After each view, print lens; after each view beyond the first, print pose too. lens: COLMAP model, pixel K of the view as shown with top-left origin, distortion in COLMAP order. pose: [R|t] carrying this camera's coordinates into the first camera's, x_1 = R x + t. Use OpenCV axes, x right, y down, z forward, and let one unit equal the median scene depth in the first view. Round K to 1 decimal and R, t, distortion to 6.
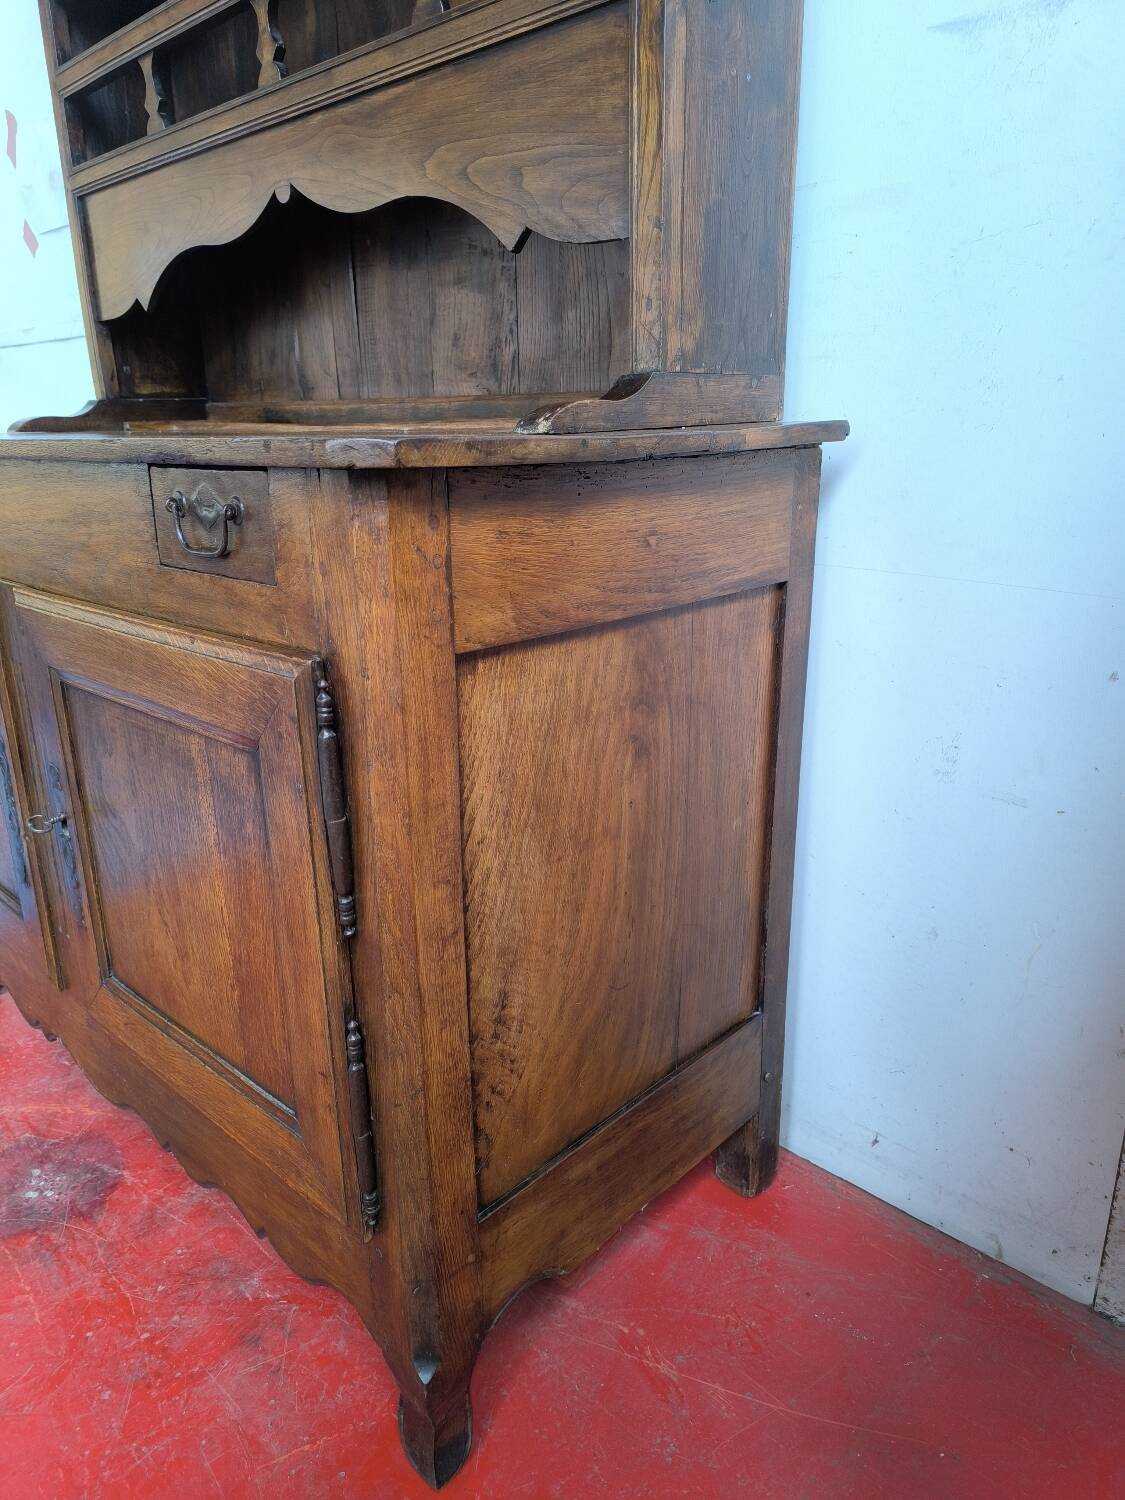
lens RADIAL K [[1039.5, 0, 561.2], [0, 1039.5, 760.6], [0, 0, 1]] dist [0.034050, -0.041205]
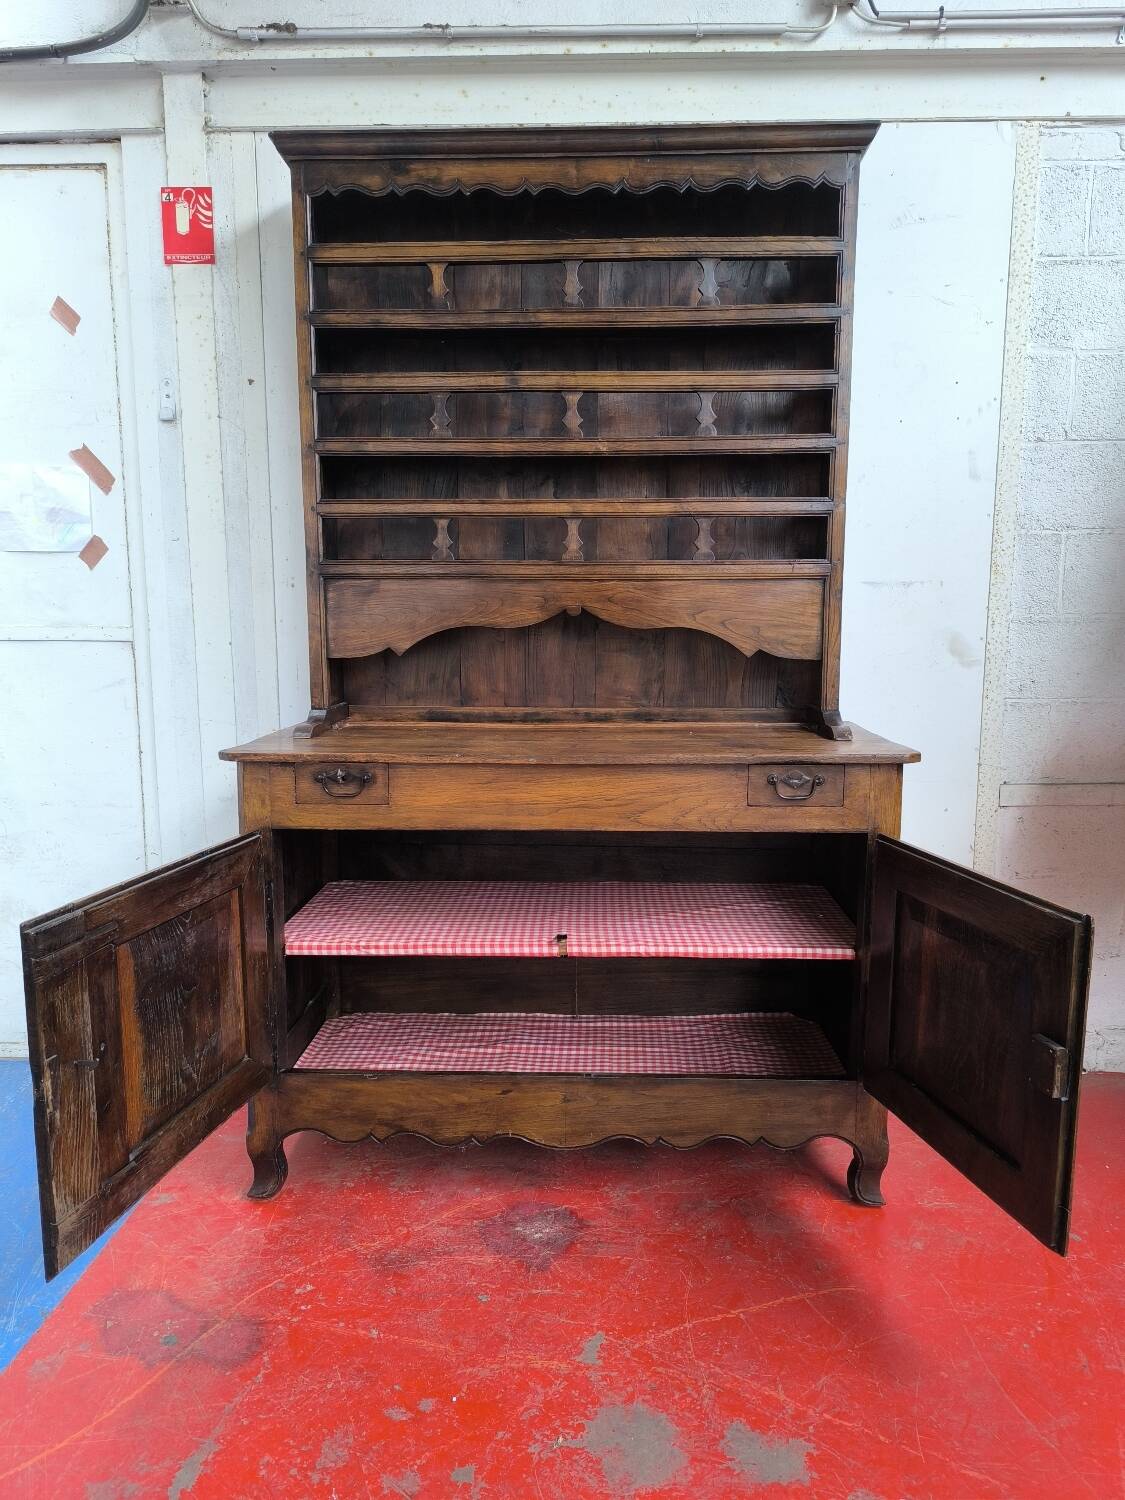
lens RADIAL K [[1037.5, 0, 576.7], [0, 1037.5, 759.0], [0, 0, 1]] dist [0.037540, -0.042186]
pose [[0.737849, -0.076422, 0.670626, -1.767308], [0.200891, 0.973406, -0.110103, -0.093639], [-0.644377, 0.215962, 0.733579, -0.352226]]
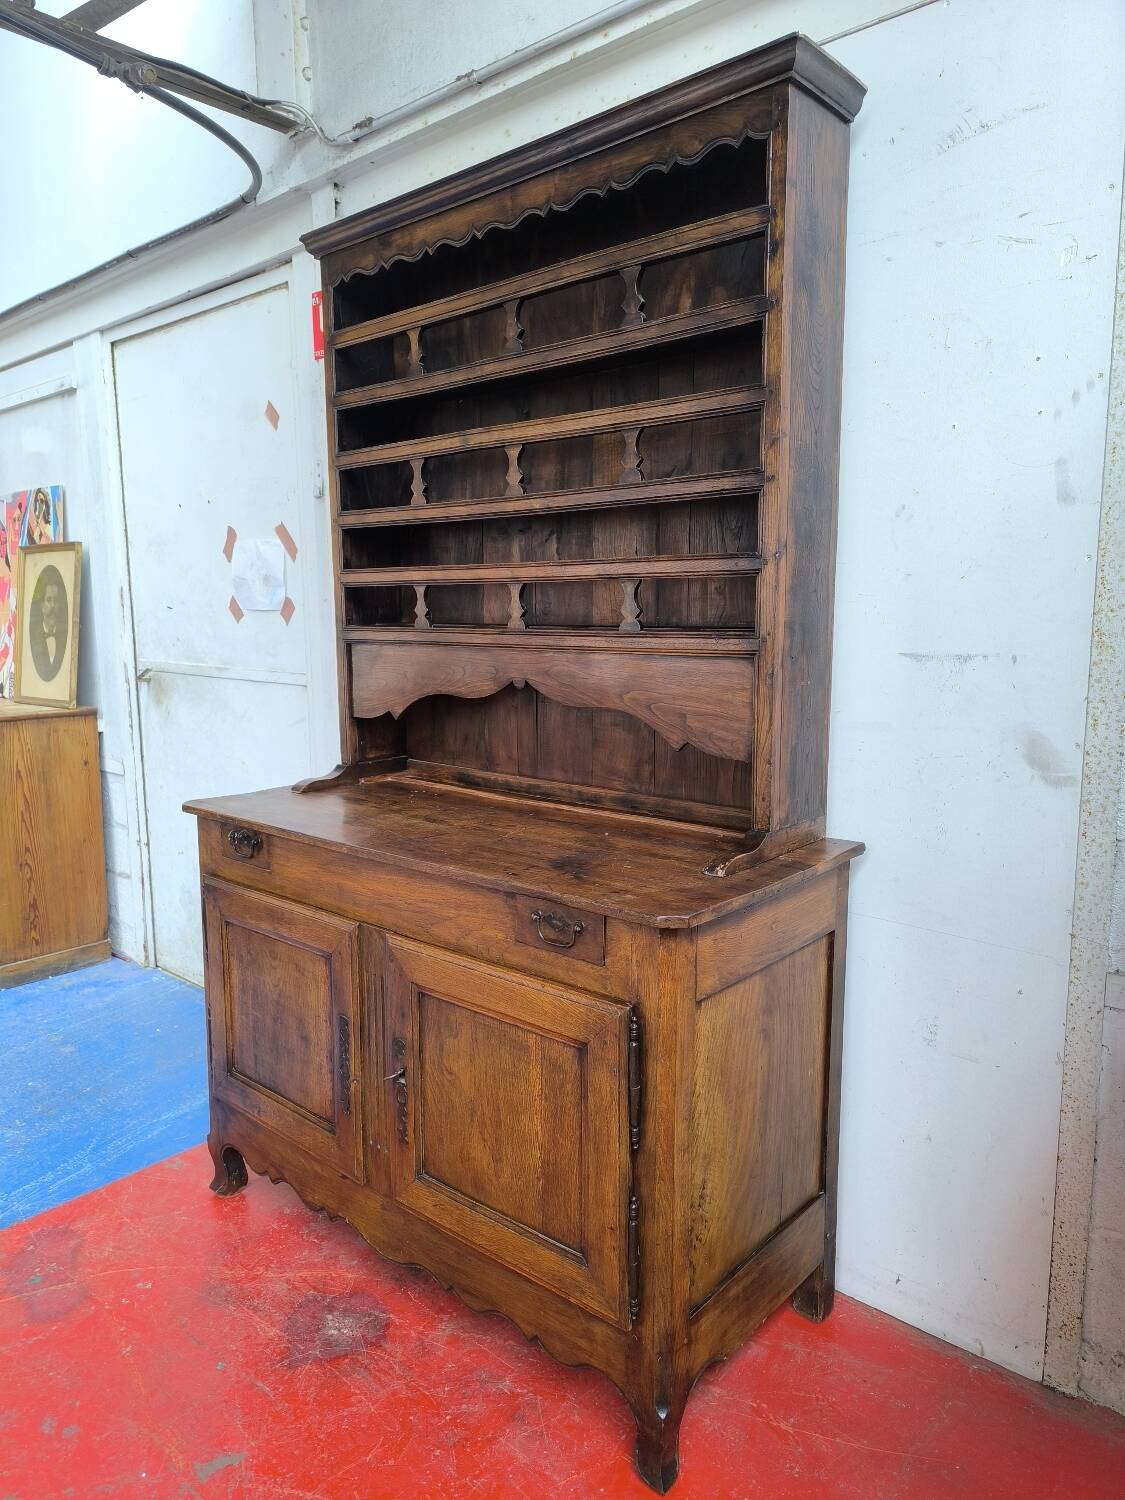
lens RADIAL K [[1039.5, 0, 555.3], [0, 1039.5, 755.7], [0, 0, 1]] dist [0.034050, -0.041205]
pose [[0.999068, 0.002230, 0.043117, -0.323633], [0.005254, 0.984964, -0.172678, -0.157658], [-0.042853, 0.172744, 0.984034, -0.744949]]
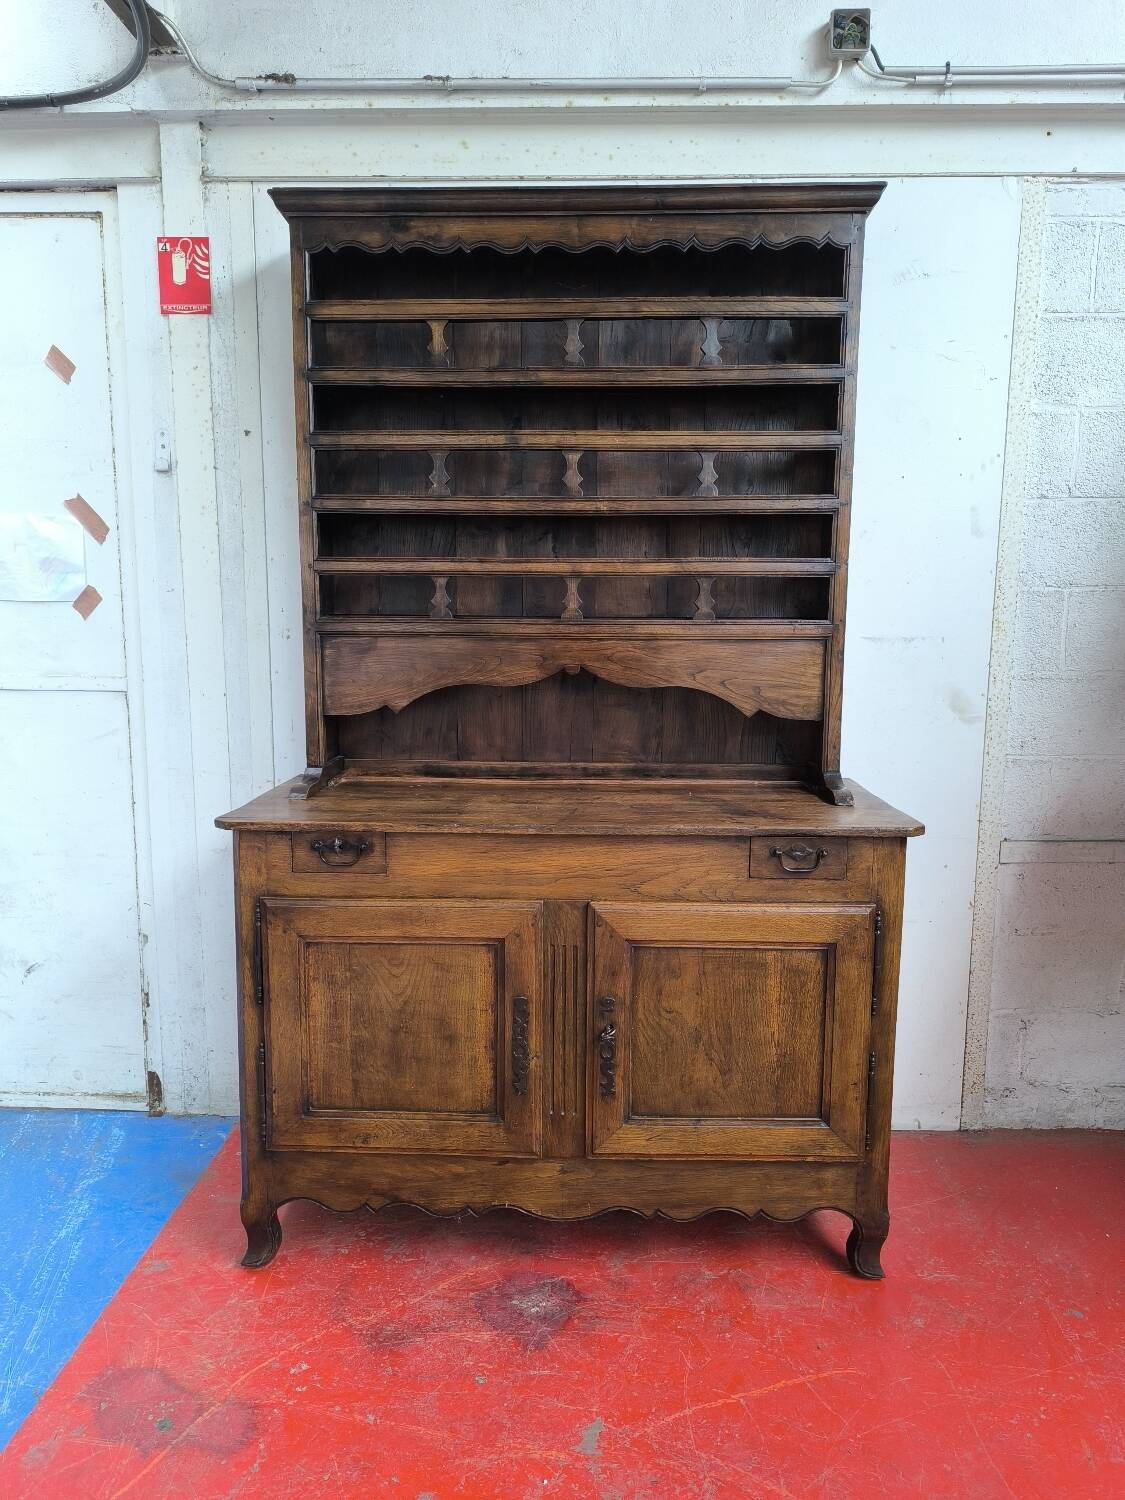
lens RADIAL K [[1037.5, 0, 564.0], [0, 1037.5, 762.7], [0, 0, 1]] dist [0.037540, -0.042186]
pose [[0.738025, -0.074222, 0.670678, -1.762142], [0.195916, 0.974686, -0.107724, -0.217914], [-0.645705, 0.210900, 0.733884, -0.349092]]
